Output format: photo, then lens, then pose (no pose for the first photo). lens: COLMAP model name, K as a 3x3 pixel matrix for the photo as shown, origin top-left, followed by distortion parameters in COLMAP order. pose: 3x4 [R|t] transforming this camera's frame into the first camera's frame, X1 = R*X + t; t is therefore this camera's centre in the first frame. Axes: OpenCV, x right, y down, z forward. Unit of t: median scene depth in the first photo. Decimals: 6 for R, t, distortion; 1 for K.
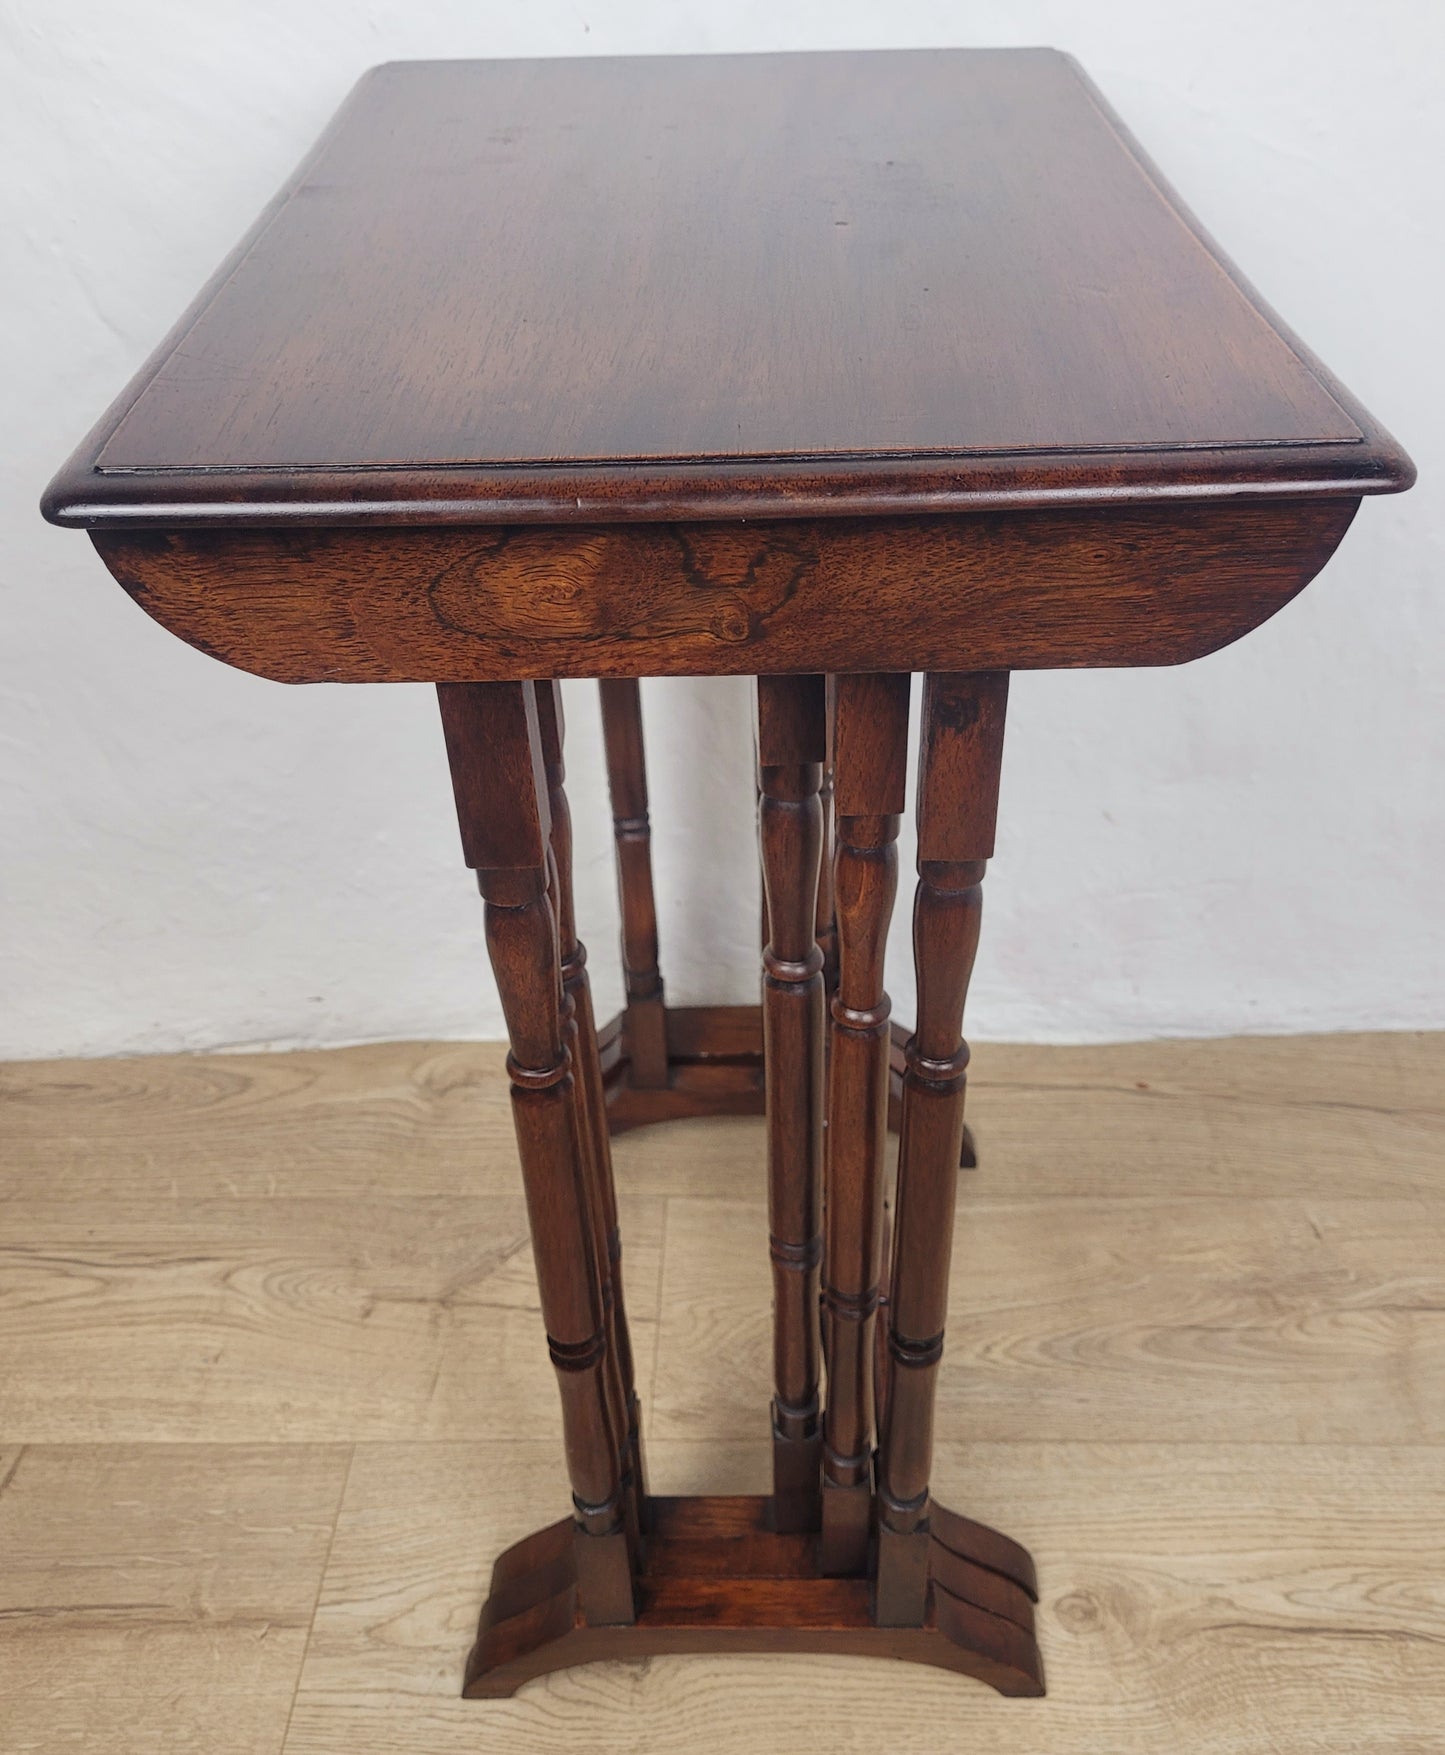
lens RADIAL K [[1594.1, 0, 771.0], [0, 1594.1, 950.1], [0, 0, 1]] dist [0.006437, 0.000000]
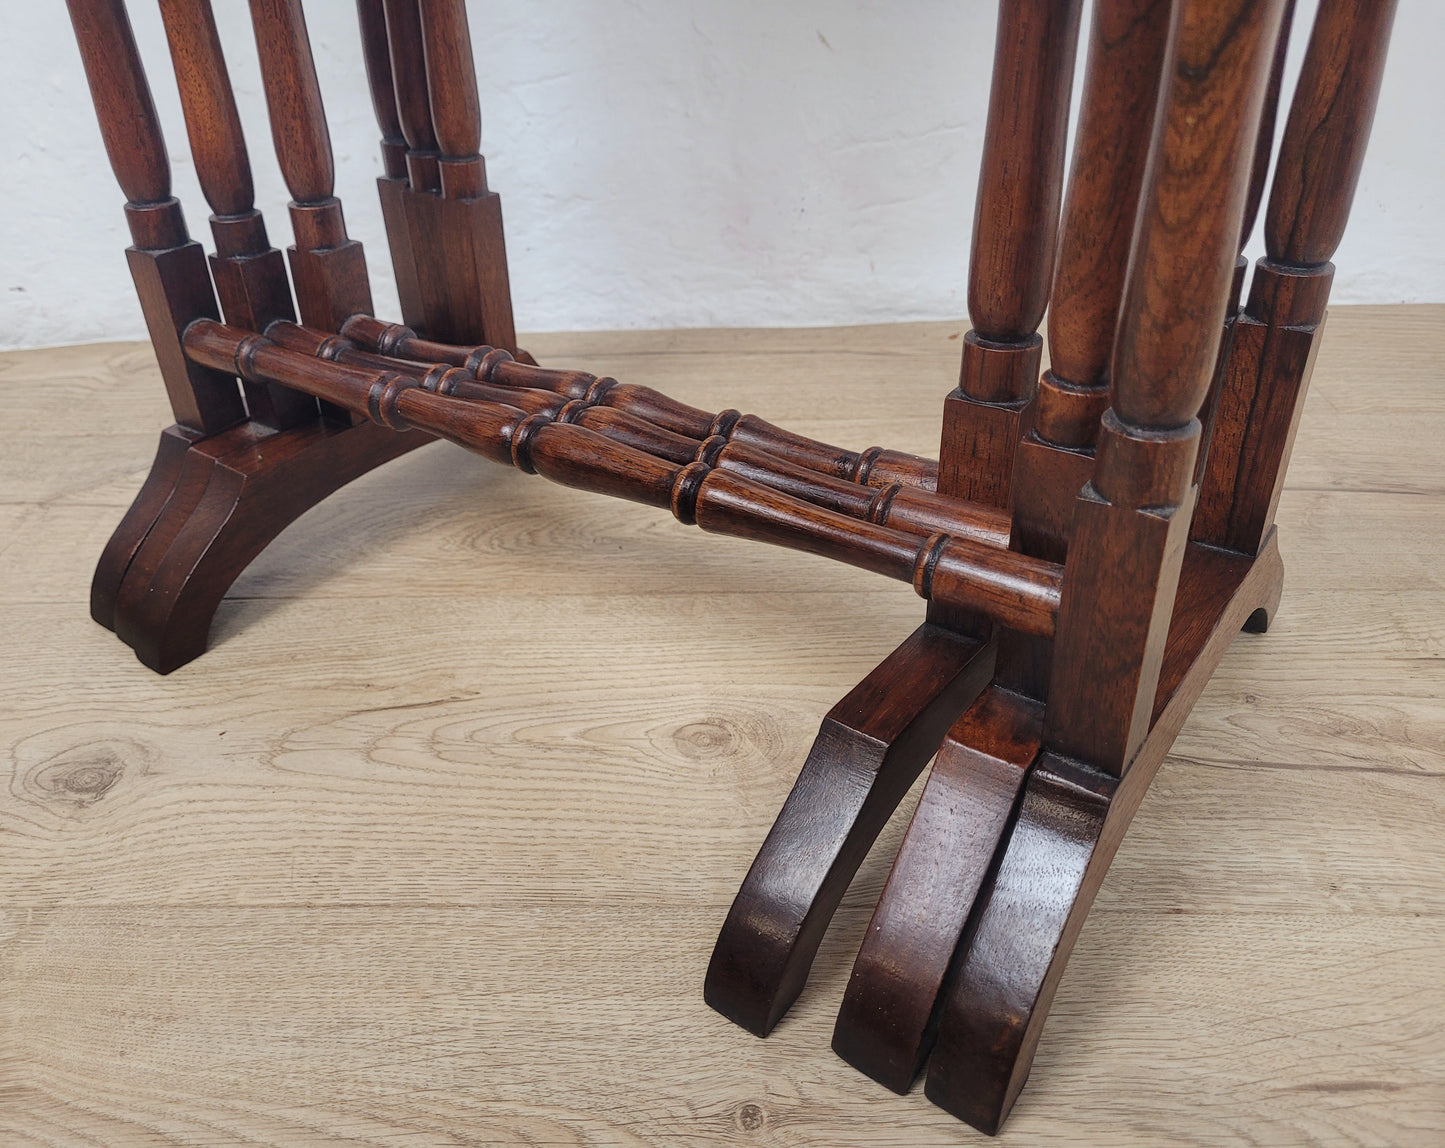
lens RADIAL K [[1156.5, 0, 692.5], [0, 1156.5, 609.7], [0, 0, 1]] dist [0.030029, -0.035484]
pose [[0.998690, -0.010085, -0.050163, 0.186667], [0.004397, 0.993673, -0.112227, 0.362260], [0.050977, 0.111859, 0.992416, 0.405484]]
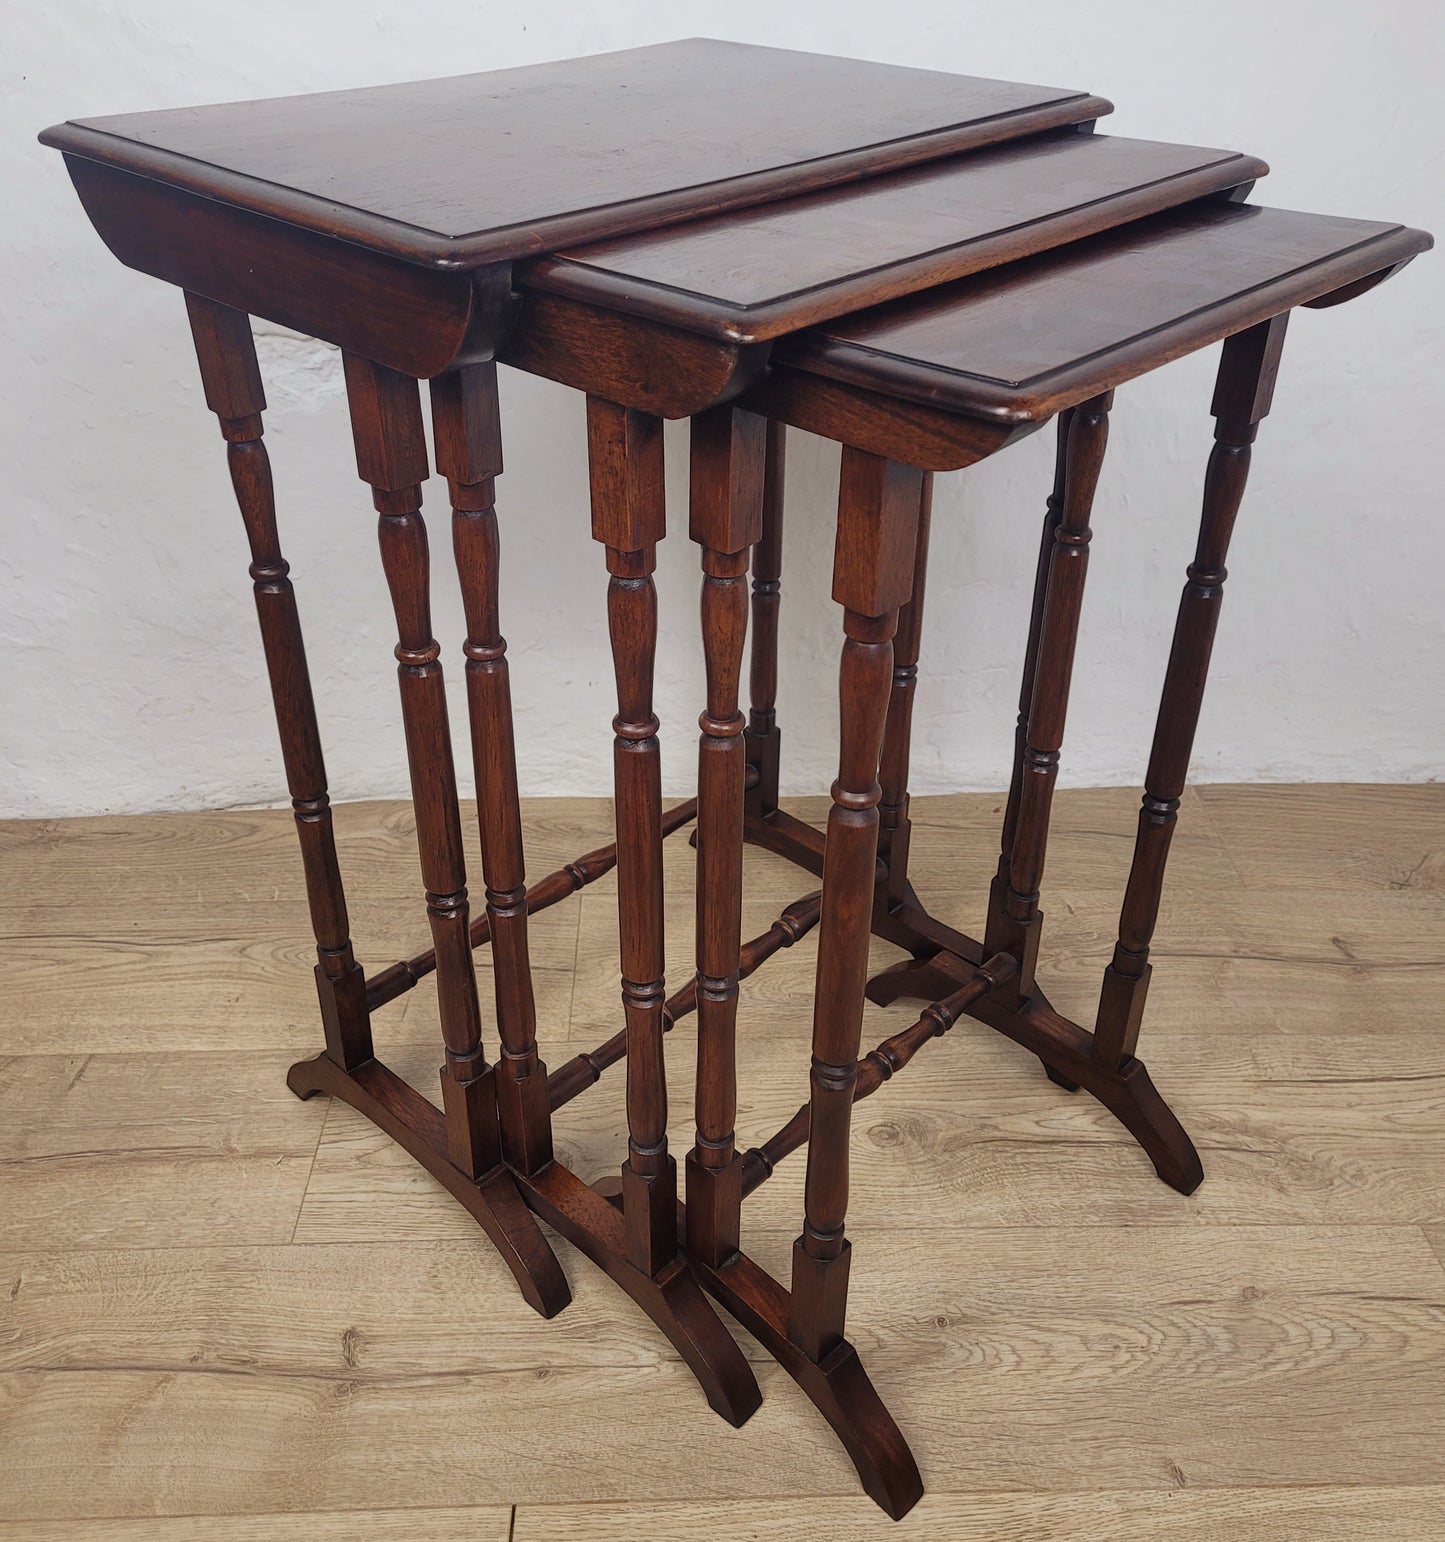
lens RADIAL K [[1480.2, 0, 738.9], [0, 1480.2, 808.4], [0, 0, 1]] dist [0.021713, 0.000000]
pose [[0.999168, -0.010013, 0.039525, 0.018030], [0.014150, 0.994285, -0.105817, 0.234971], [-0.038239, 0.106288, 0.993600, -0.245493]]
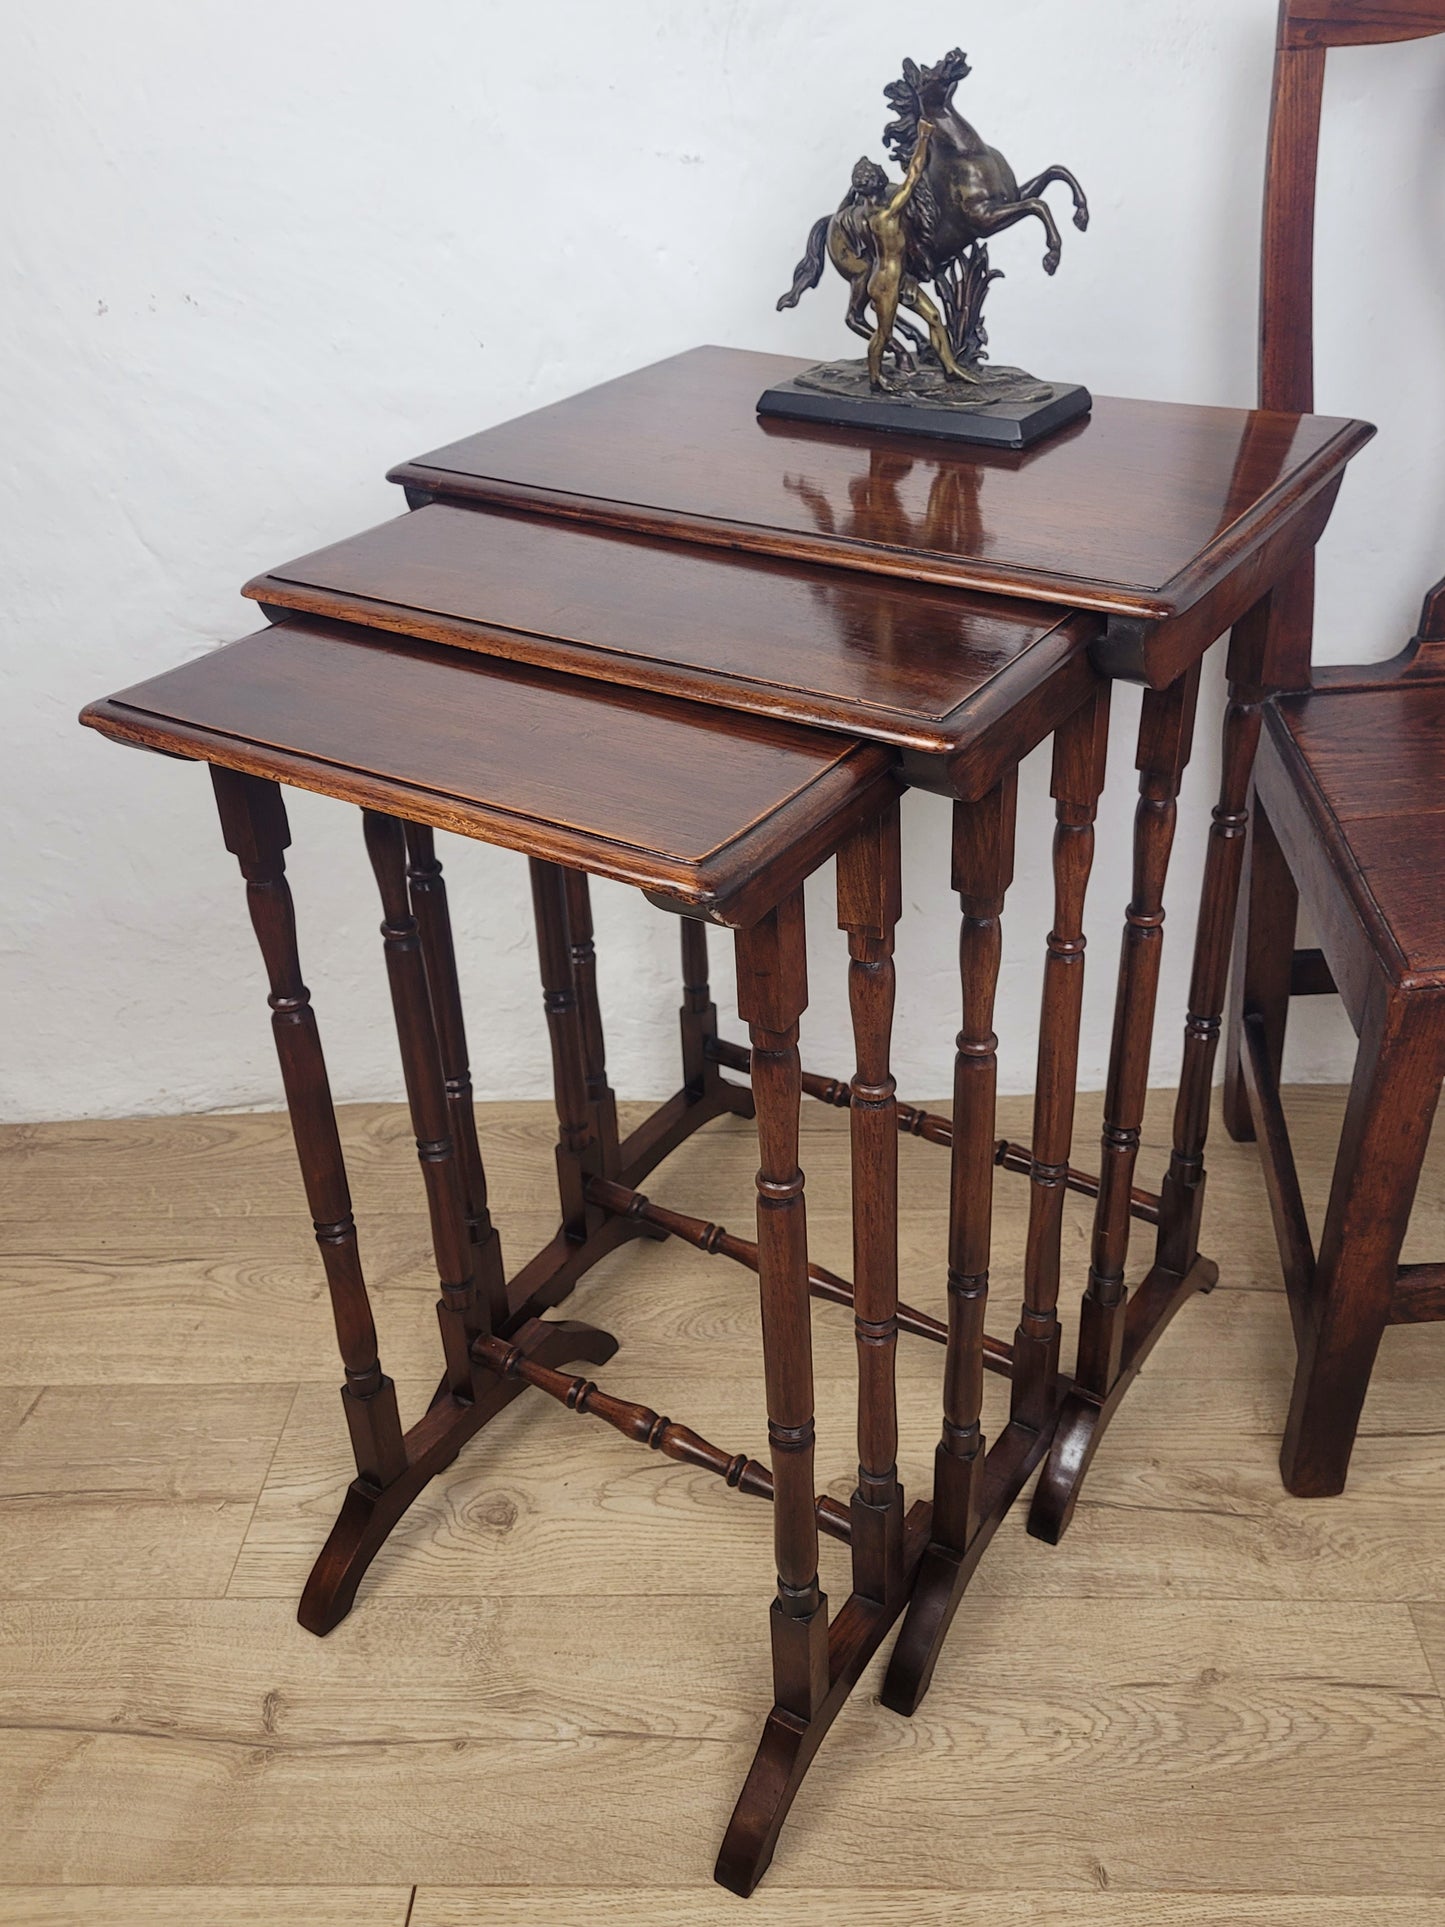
lens RADIAL K [[1722.6, 0, 780.6], [0, 1722.6, 941.8], [0, 0, 1]] dist [0.023291, -0.013973]
pose [[0.999415, -0.012461, -0.031843, 0.165273], [0.007784, 0.989694, -0.142986, 0.152812], [0.033296, 0.142655, 0.989212, -0.390805]]
